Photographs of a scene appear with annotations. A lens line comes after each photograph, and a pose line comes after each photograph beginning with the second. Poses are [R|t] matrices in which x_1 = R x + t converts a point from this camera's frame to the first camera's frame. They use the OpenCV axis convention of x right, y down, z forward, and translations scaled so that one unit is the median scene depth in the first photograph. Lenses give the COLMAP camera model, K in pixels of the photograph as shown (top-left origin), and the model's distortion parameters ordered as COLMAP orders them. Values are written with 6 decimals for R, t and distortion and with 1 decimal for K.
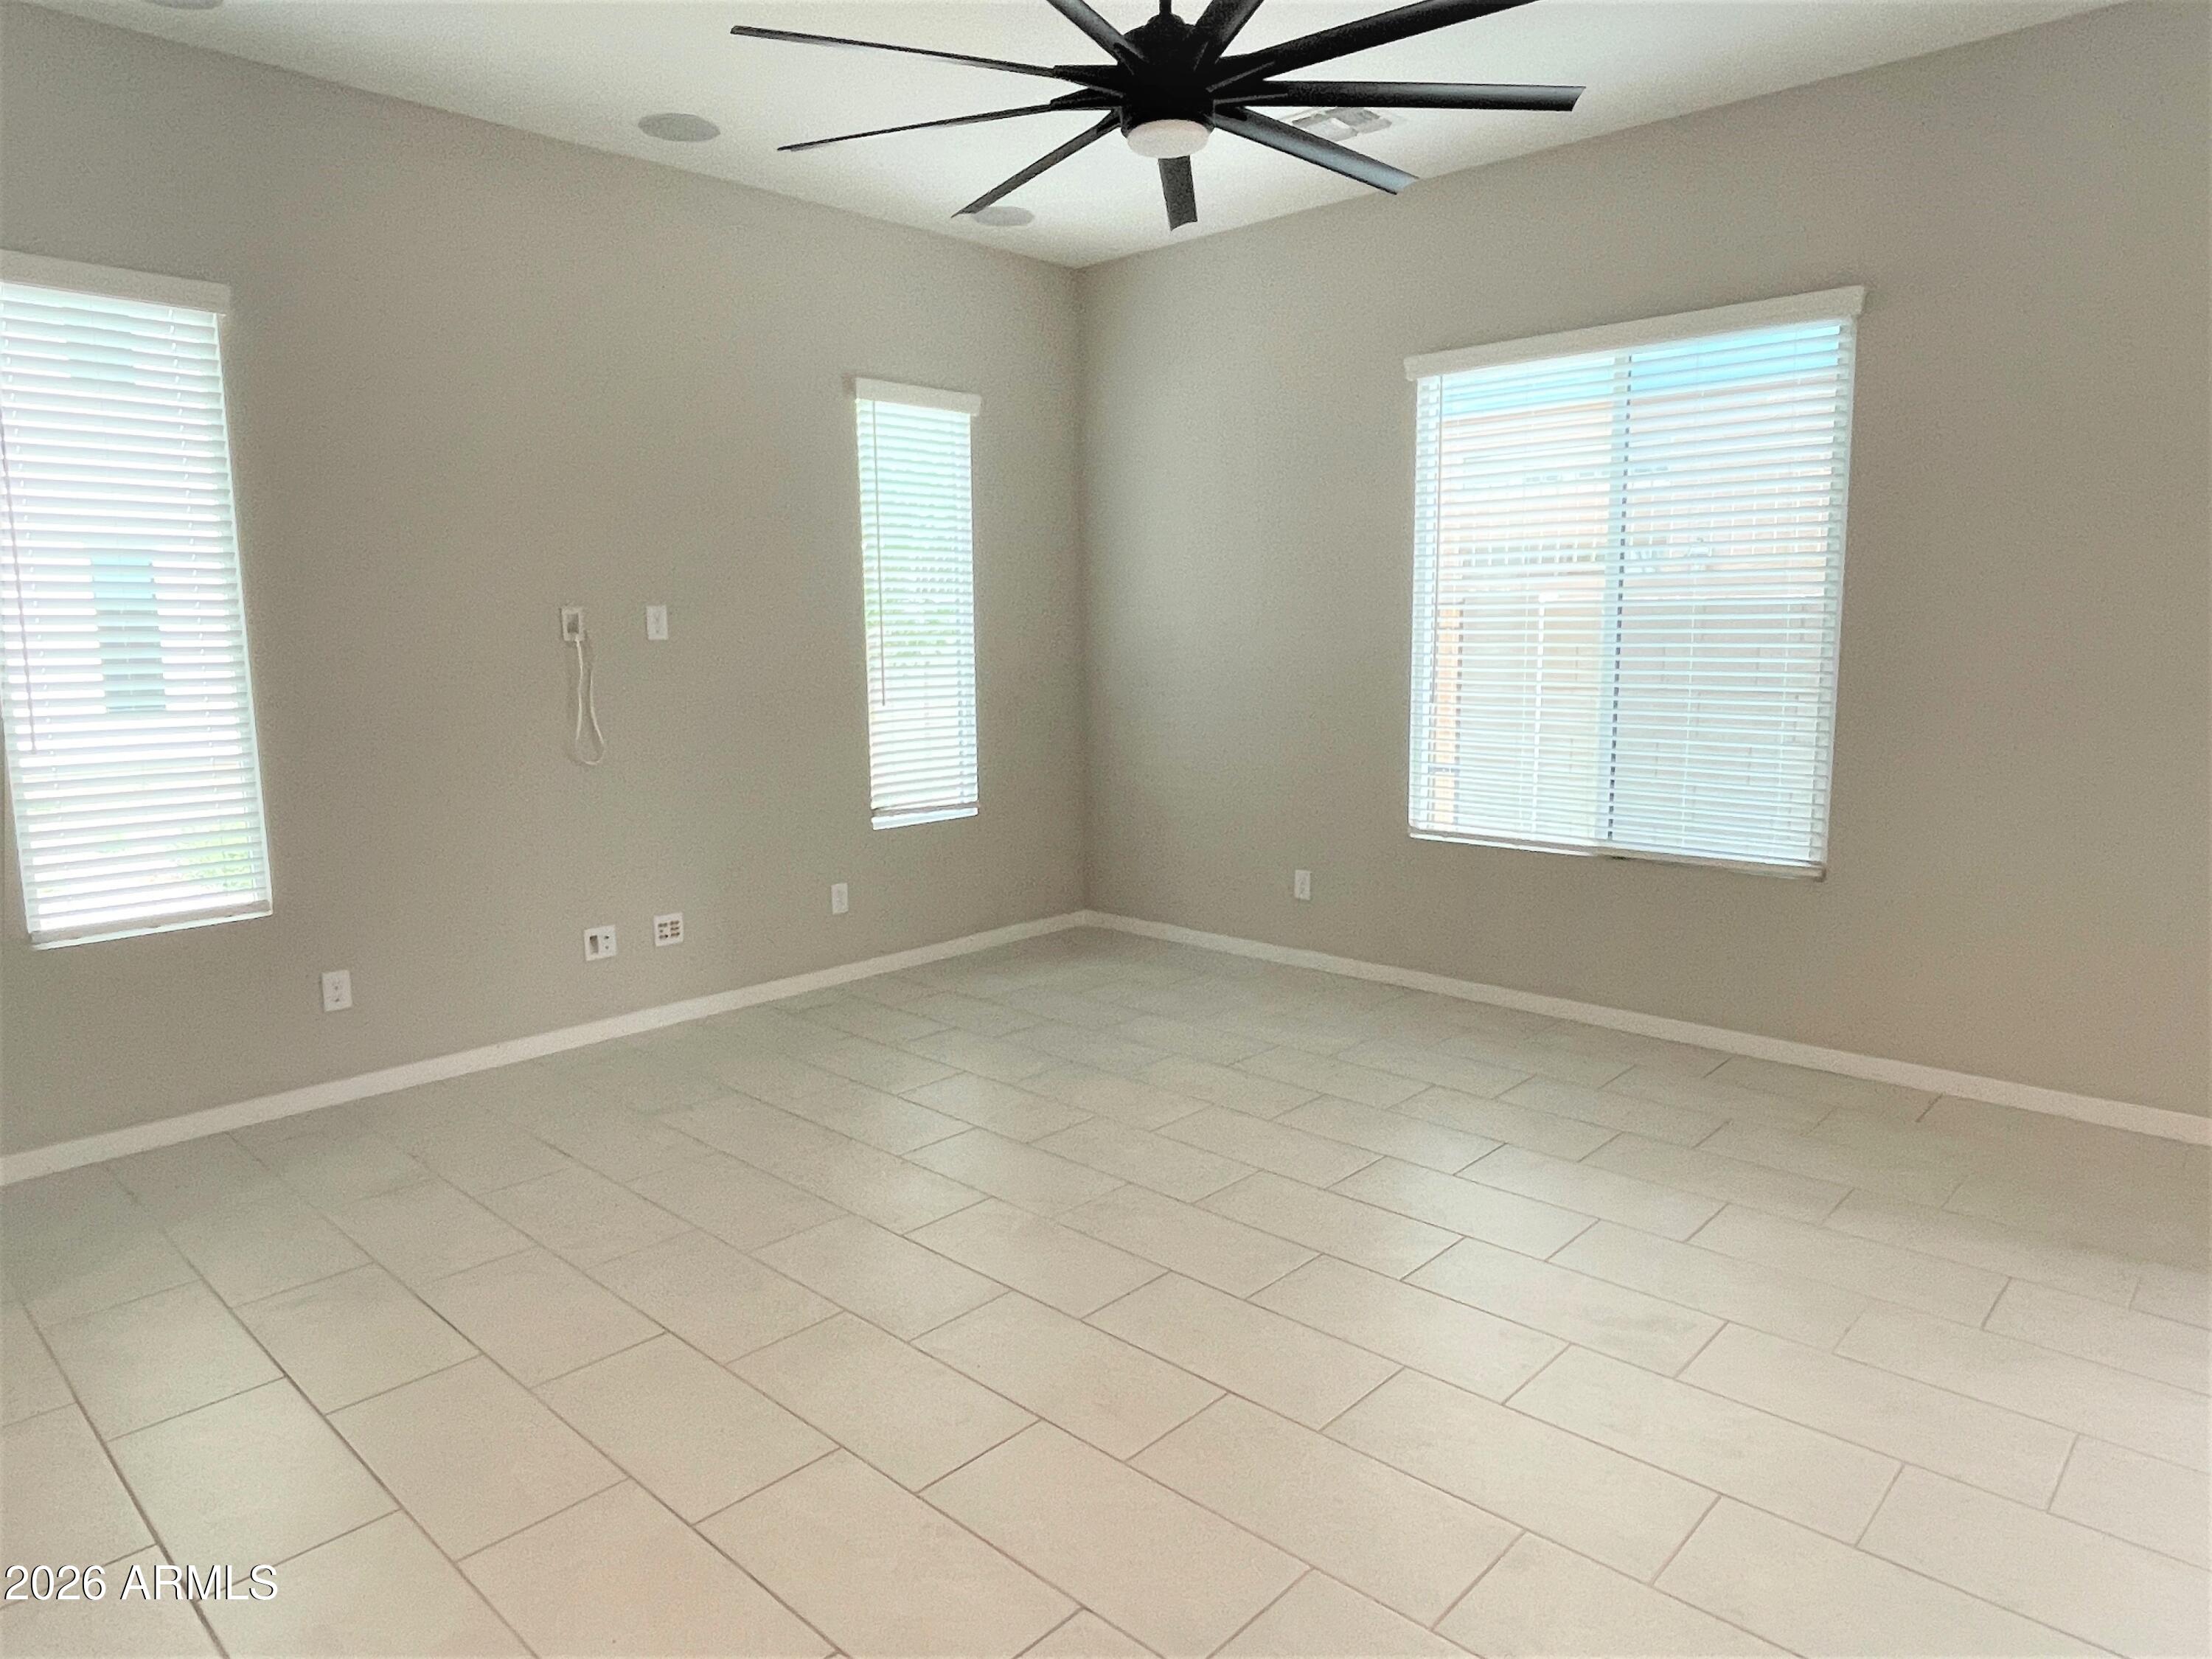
lens RADIAL K [[1381.3, 0, 1109.3], [0, 1381.3, 817.0], [0, 0, 1]] dist [0.006066, -0.002036]
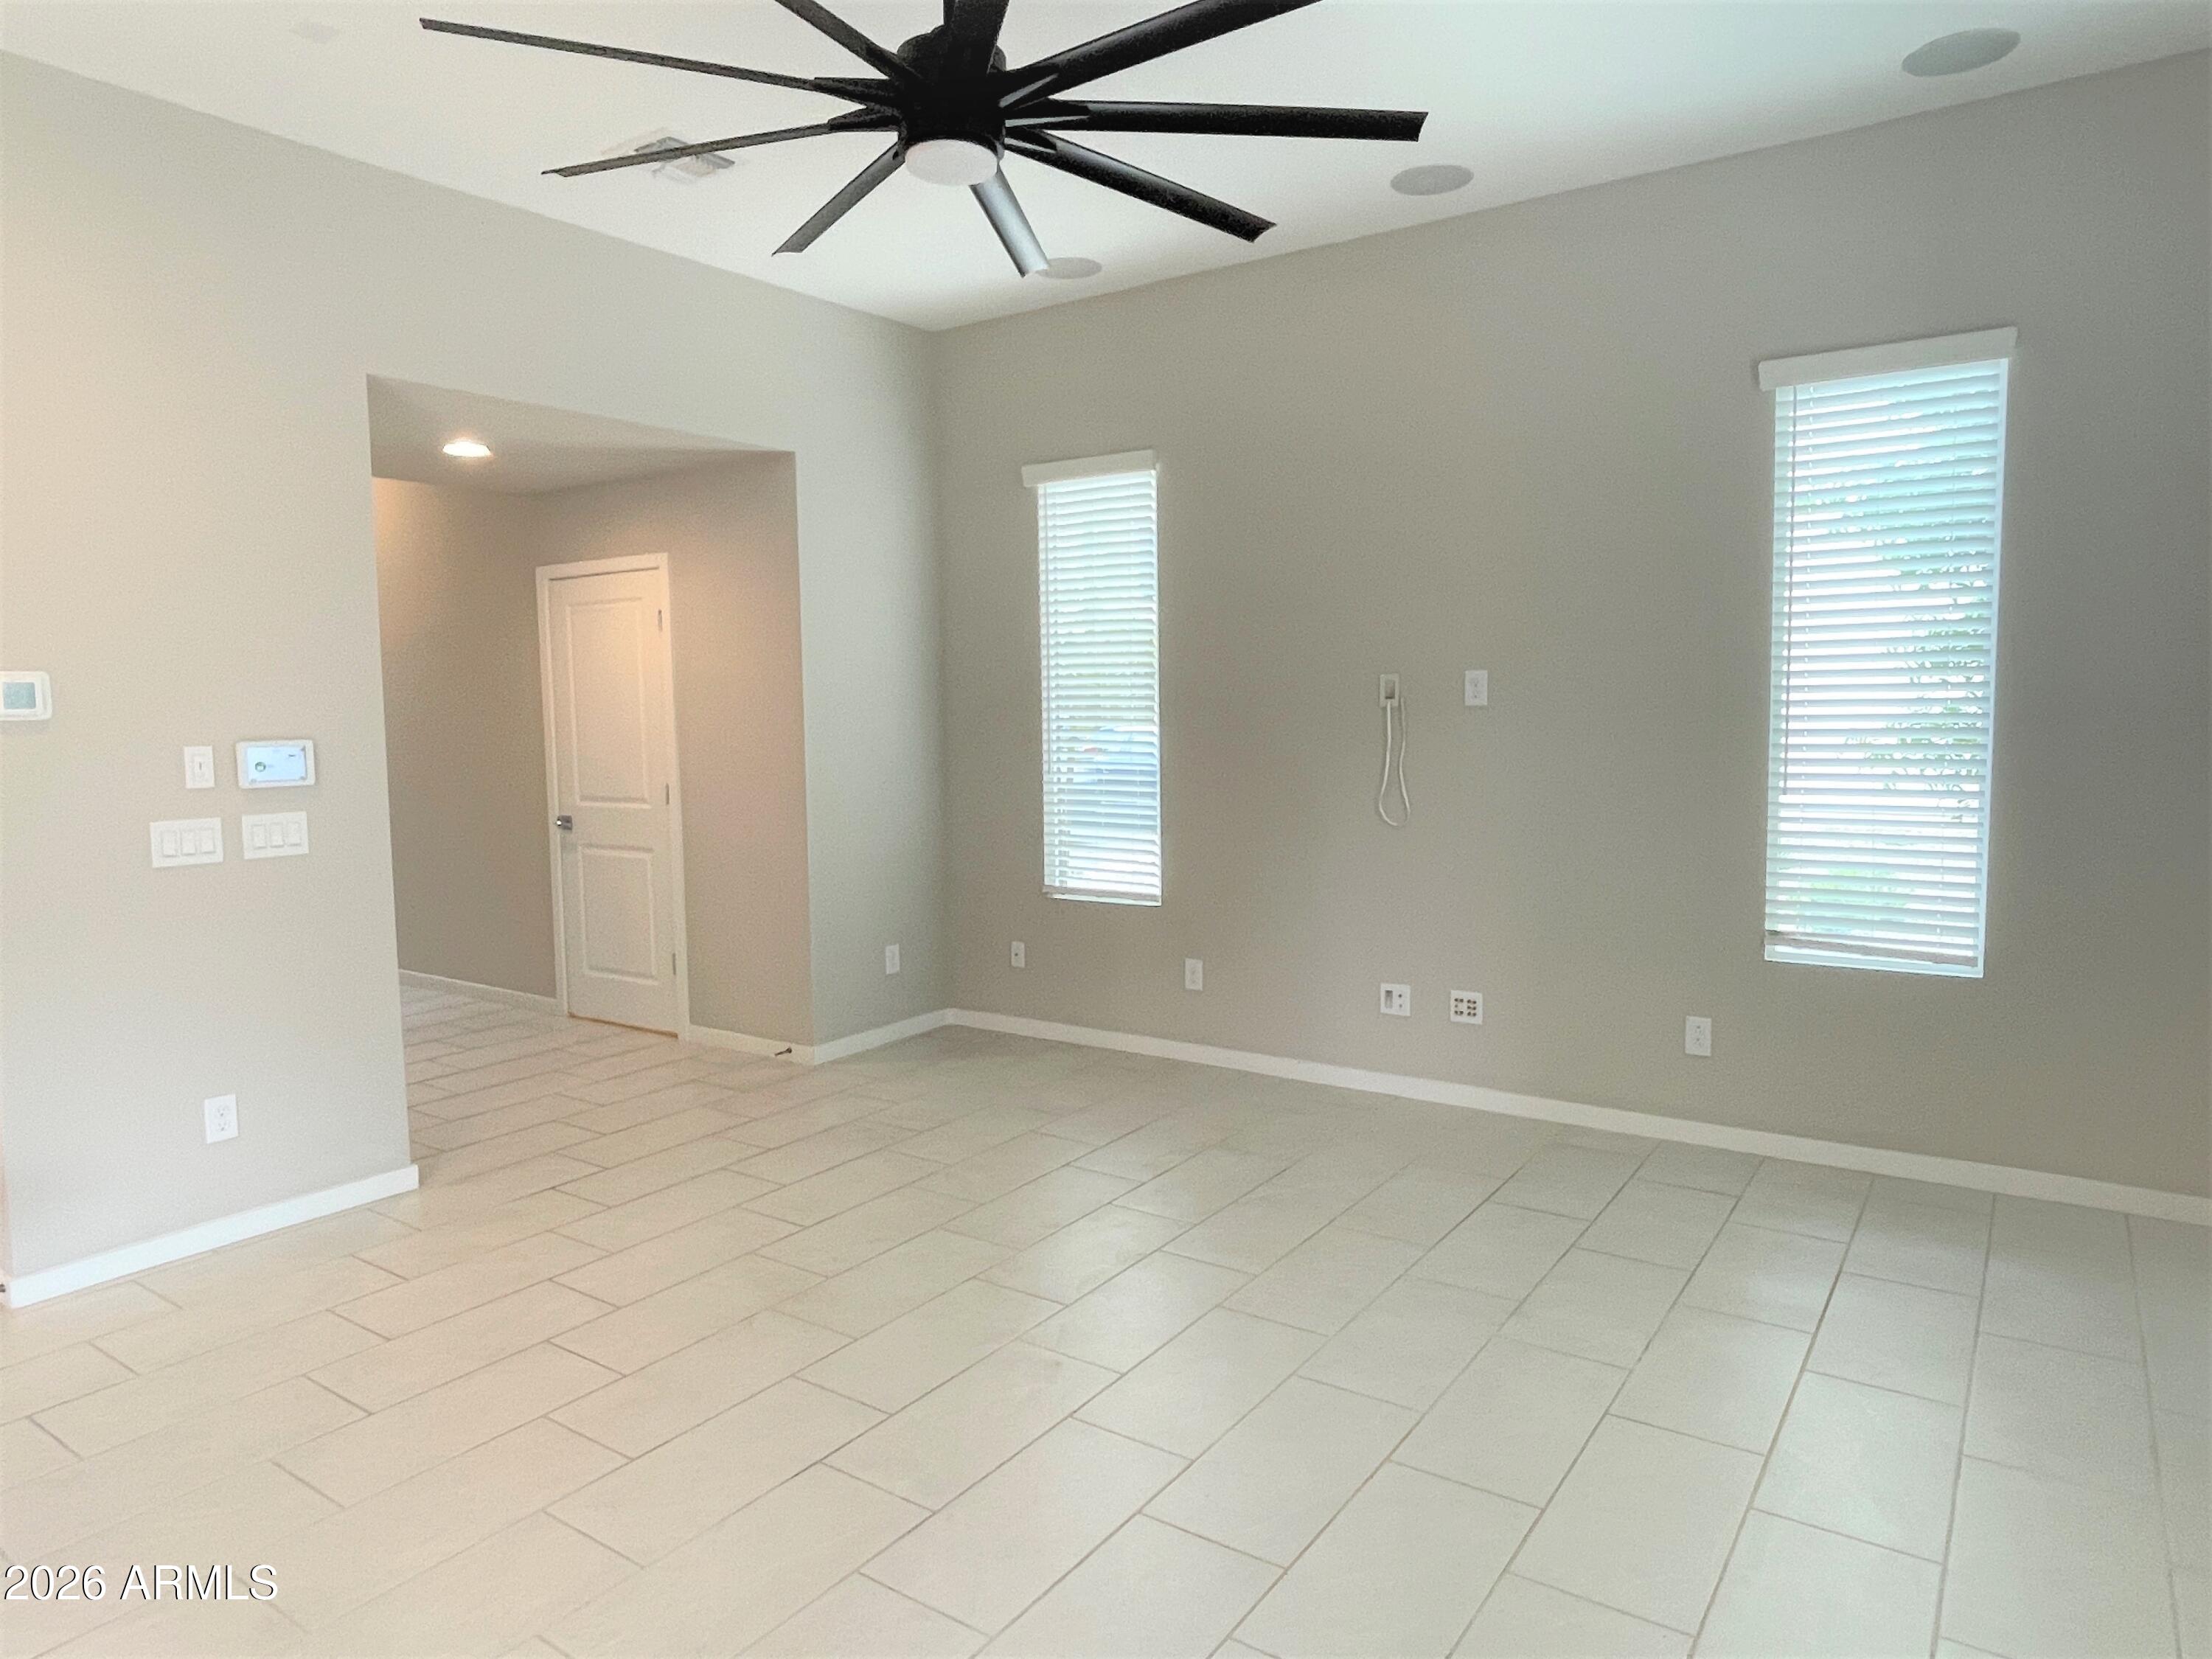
lens RADIAL K [[1381.3, 0, 1109.3], [0, 1381.3, 817.0], [0, 0, 1]] dist [0.006066, -0.002036]
pose [[0.143111, 0.094185, -0.985215, 0.571432], [-0.124061, 0.989317, 0.076556, -0.090522], [0.981900, 0.111271, 0.153267, 0.594367]]
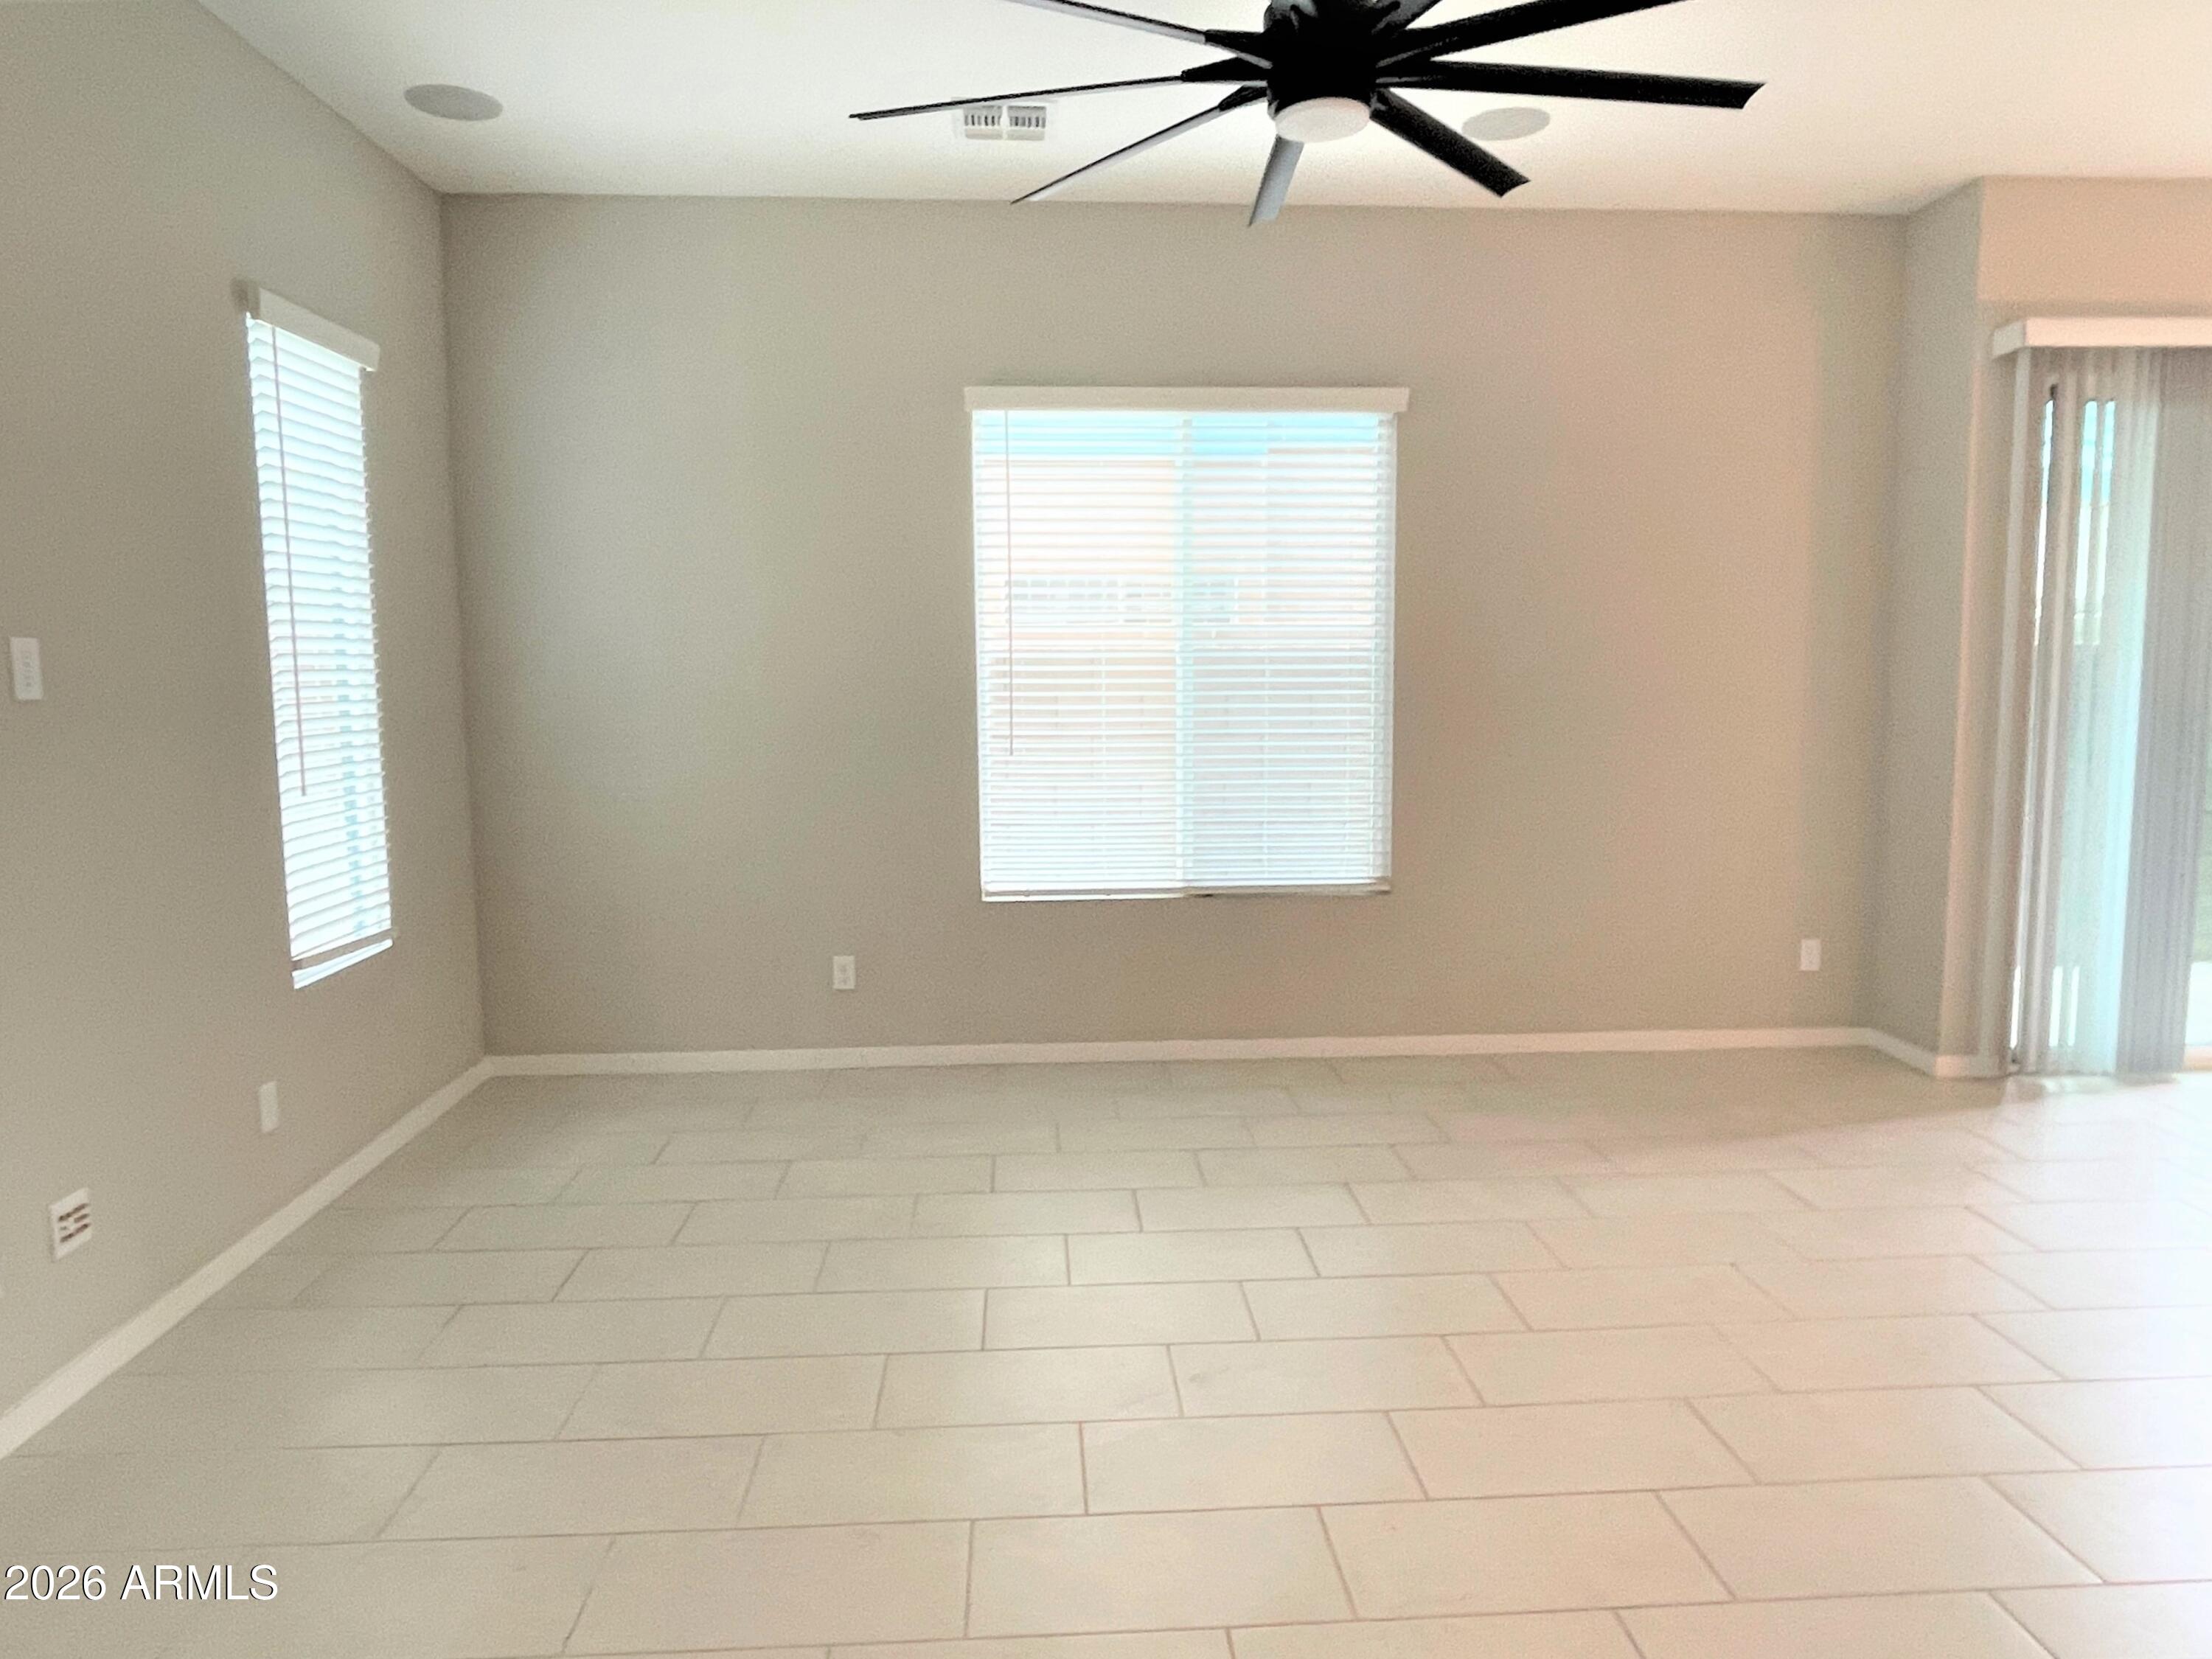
lens RADIAL K [[1349.8, 0, 1146.7], [0, 1349.8, 820.3], [0, 0, 1]] dist [0.034050, -0.103483]
pose [[0.681875, -0.076338, 0.727475, -0.390210], [0.100241, 0.994908, 0.010443, -0.040958], [-0.724568, 0.065802, 0.686055, 0.317678]]
